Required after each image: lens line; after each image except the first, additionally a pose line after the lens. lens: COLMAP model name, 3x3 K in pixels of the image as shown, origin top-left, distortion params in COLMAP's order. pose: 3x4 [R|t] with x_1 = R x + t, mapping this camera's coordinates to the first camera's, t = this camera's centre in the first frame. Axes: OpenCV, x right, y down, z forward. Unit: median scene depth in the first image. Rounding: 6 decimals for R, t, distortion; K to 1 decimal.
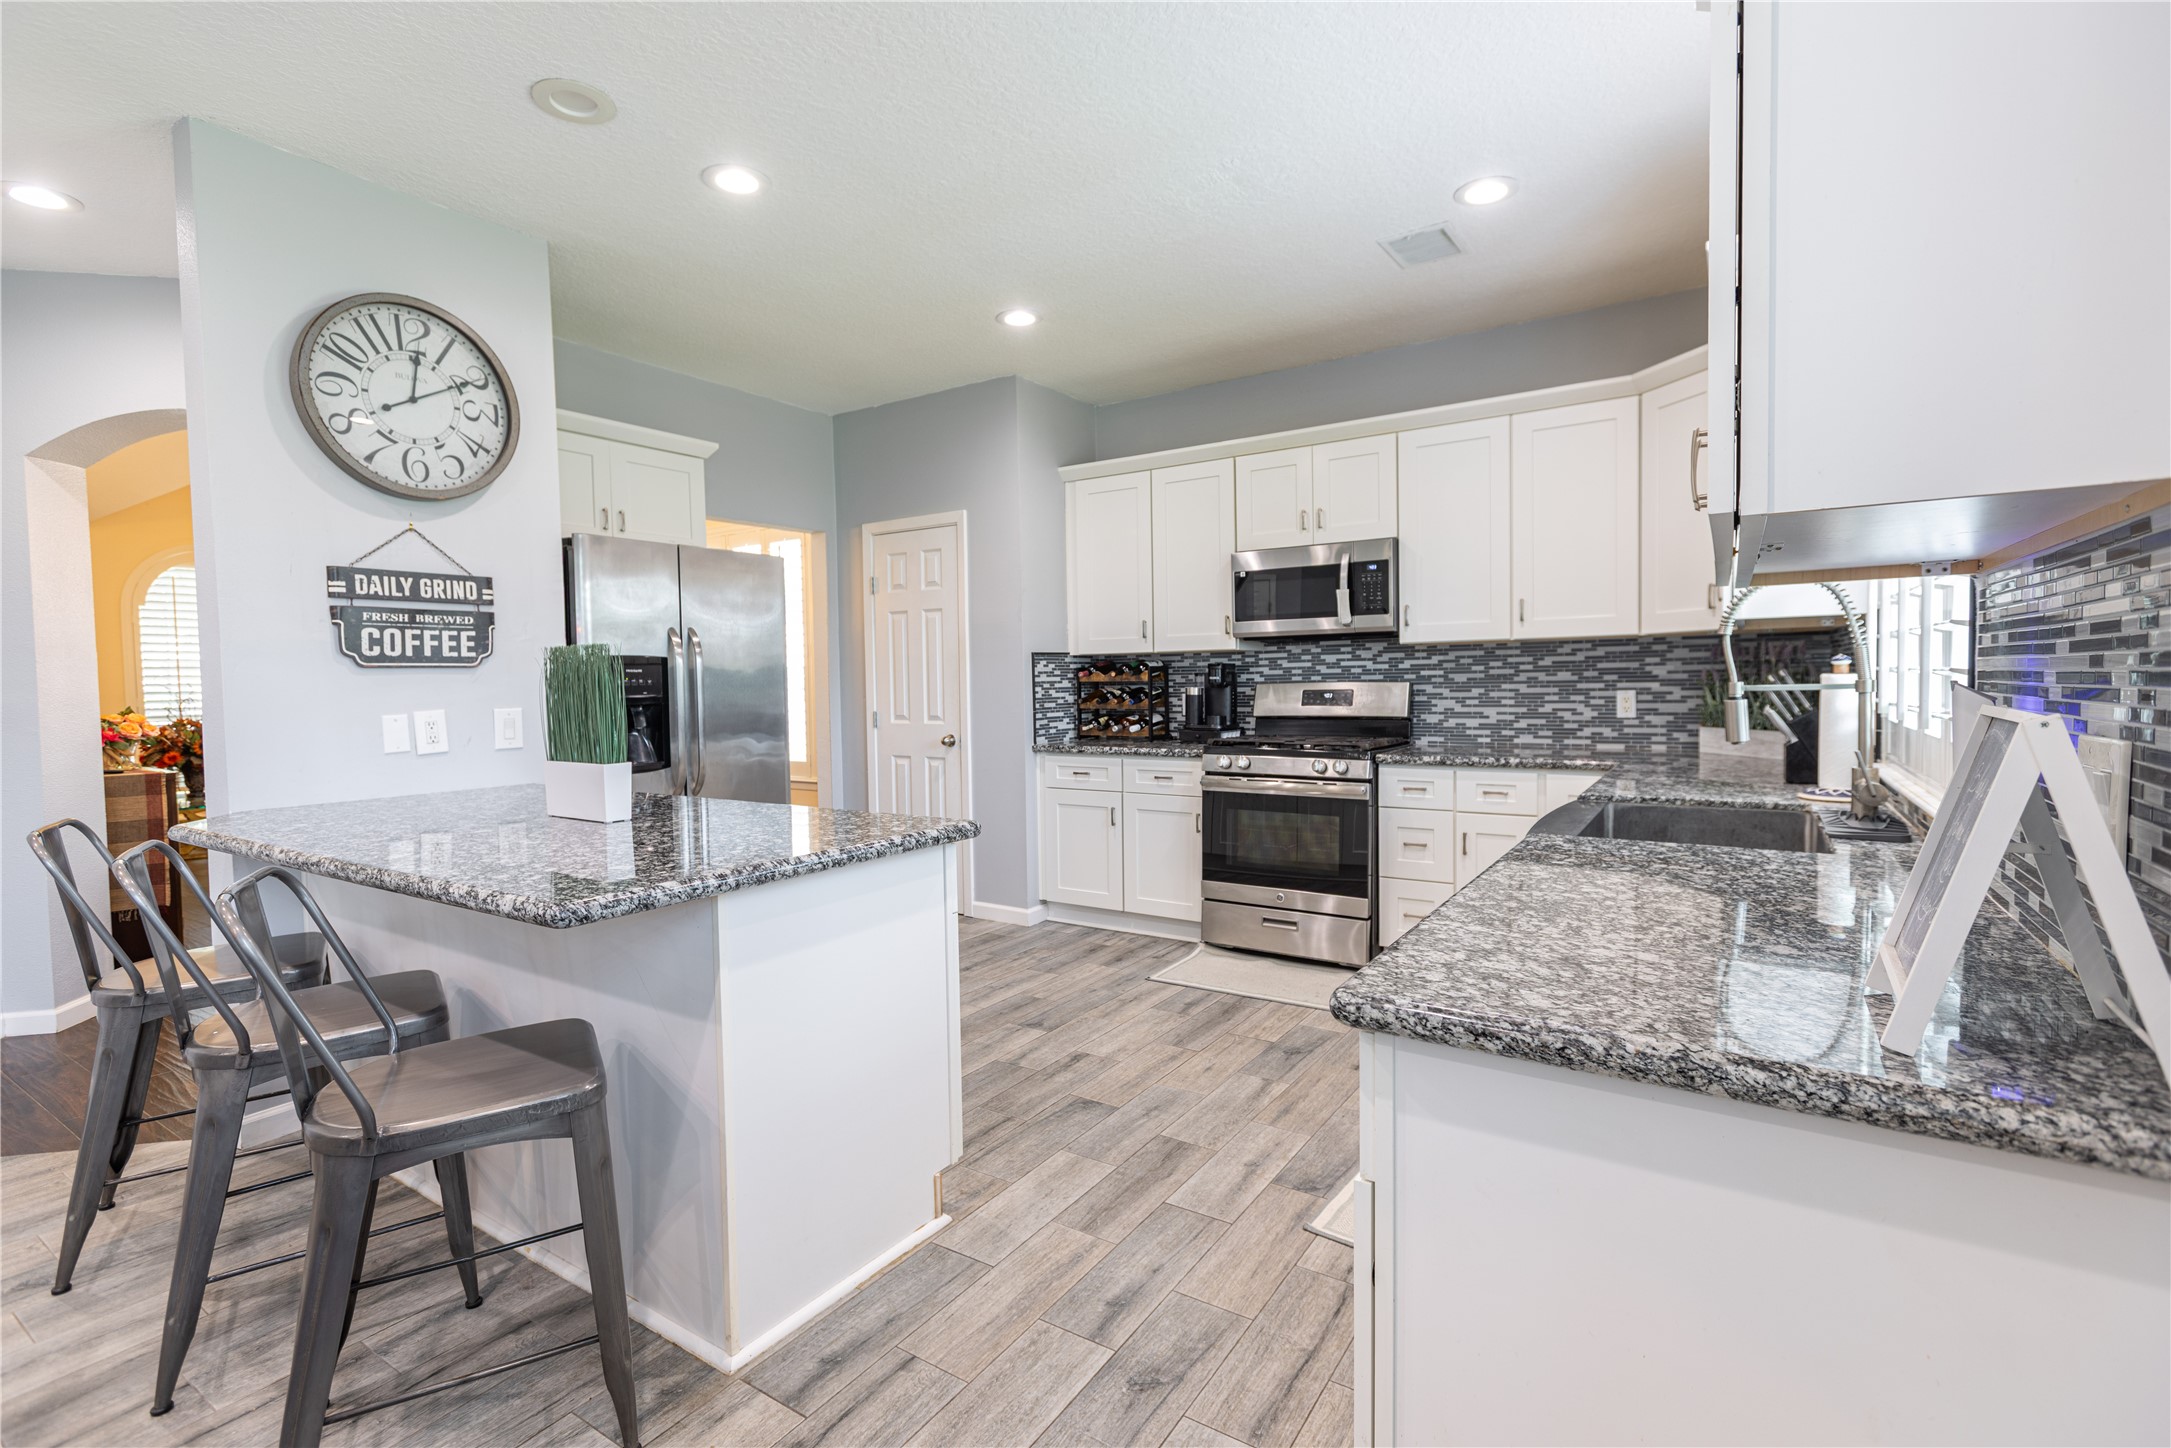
lens RADIAL K [[984.9, 0, 1076.7], [0, 984.9, 716.9], [0, 0, 1]] dist [0.000895, 0.000193]
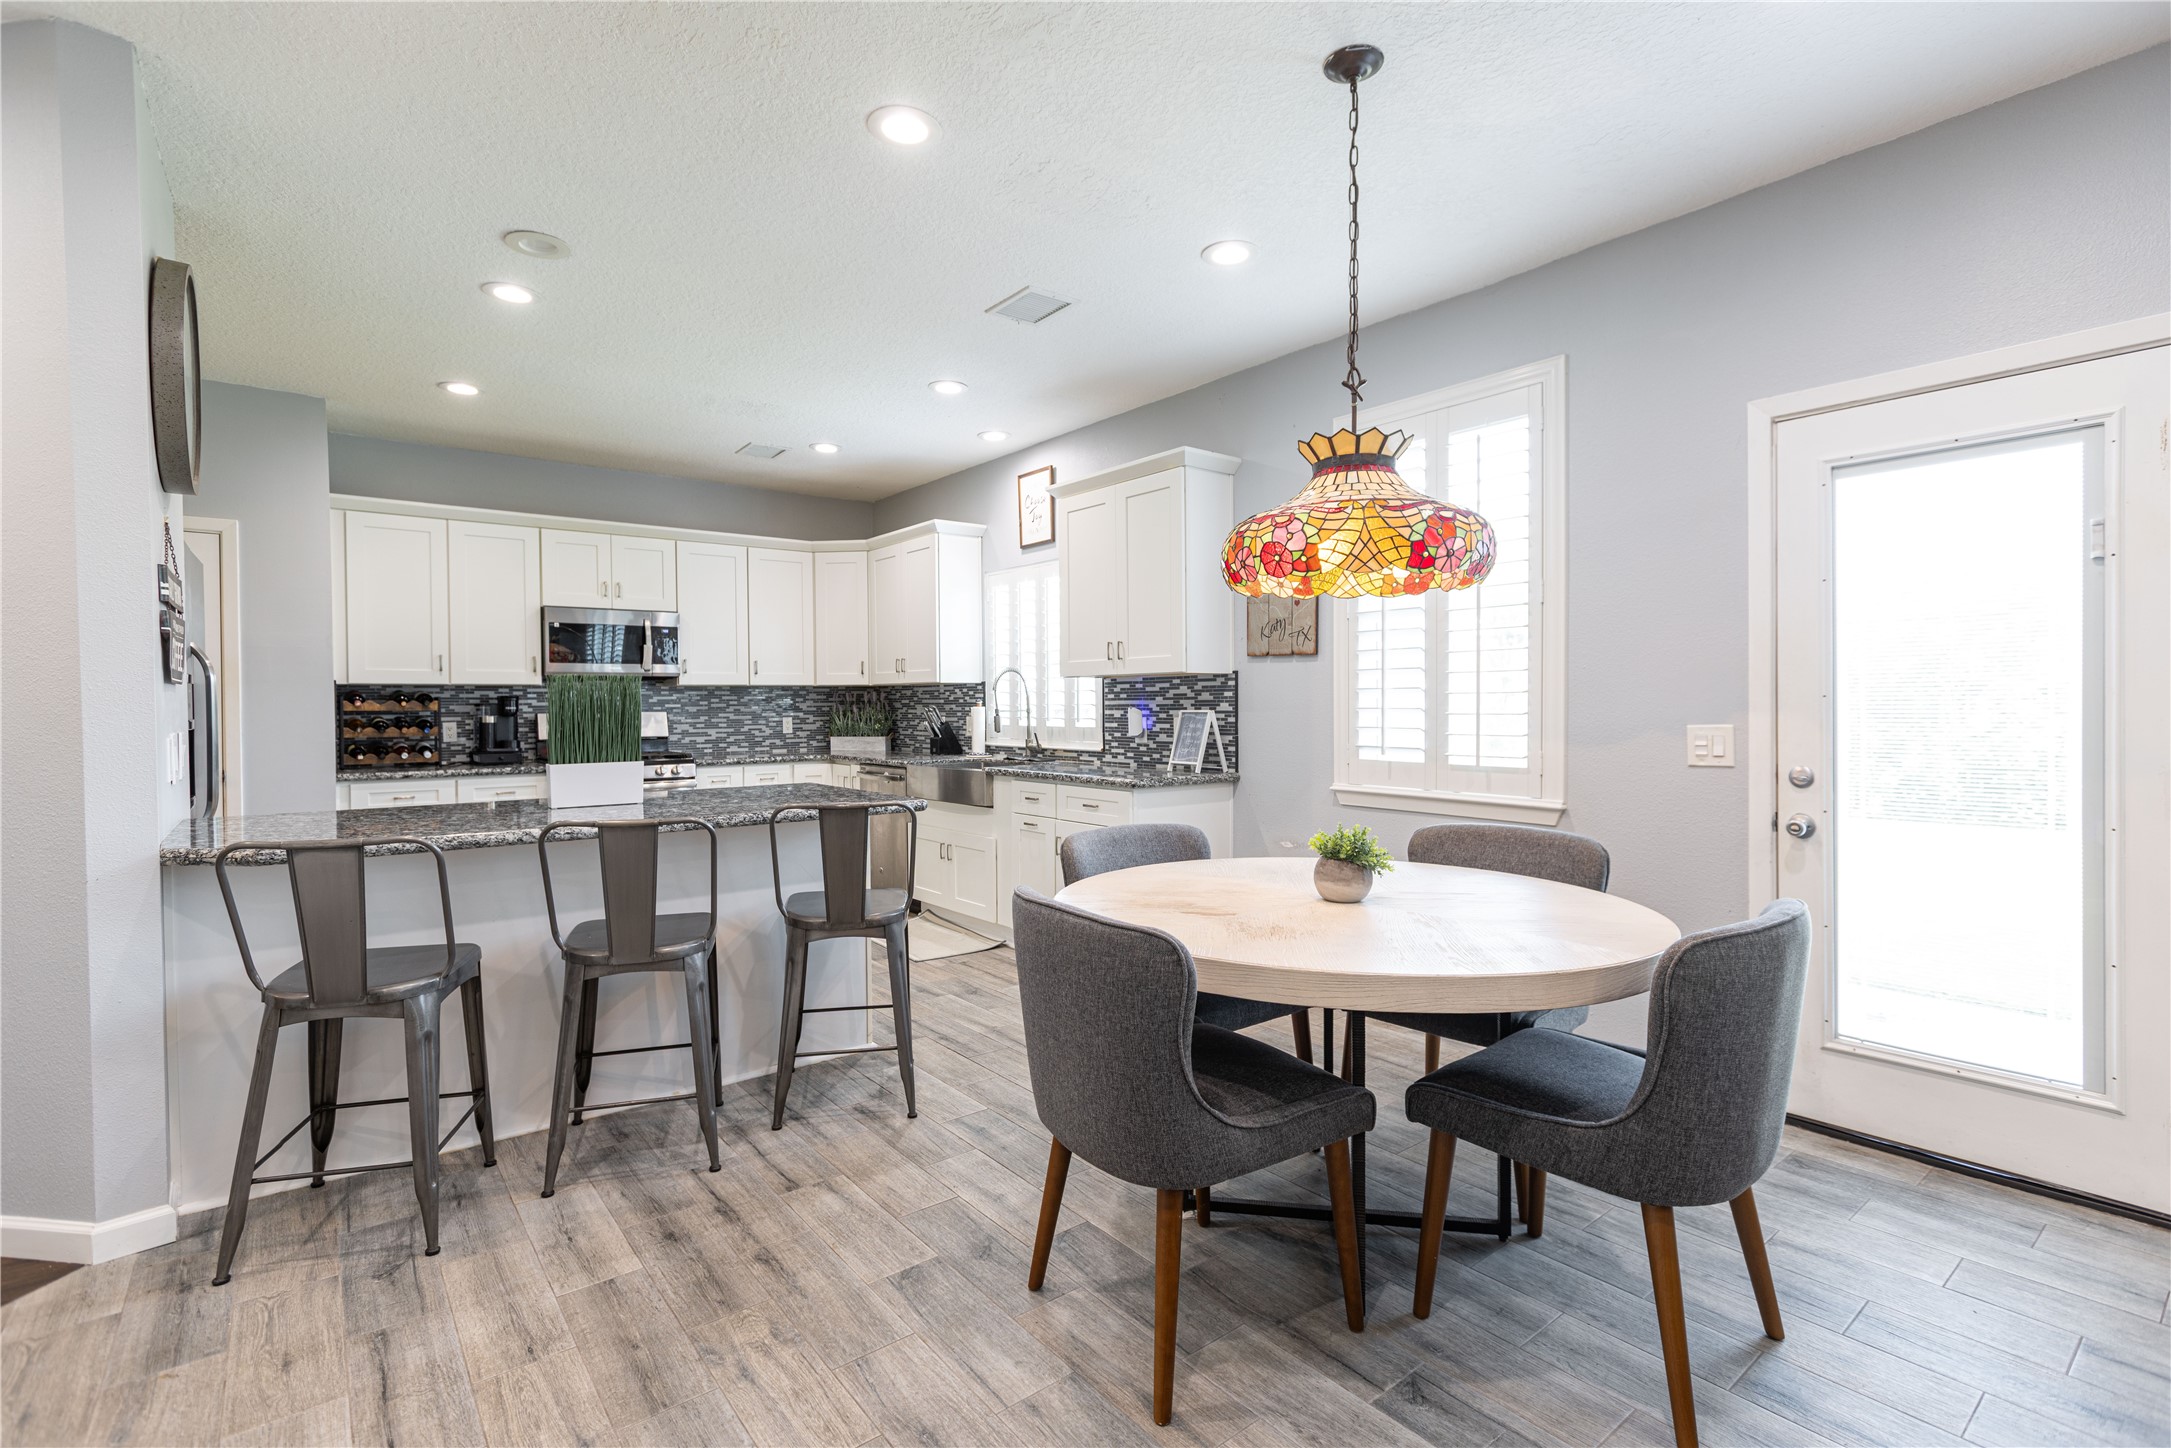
lens RADIAL K [[1012.1, 0, 1075.4], [0, 1012.1, 710.0], [0, 0, 1]] dist [0.008543, -0.003084]
pose [[0.324556, 0.008613, 0.945827, -0.911641], [0.036681, 0.999092, -0.021685, 0.016347], [-0.945155, 0.041732, 0.323945, -0.034858]]
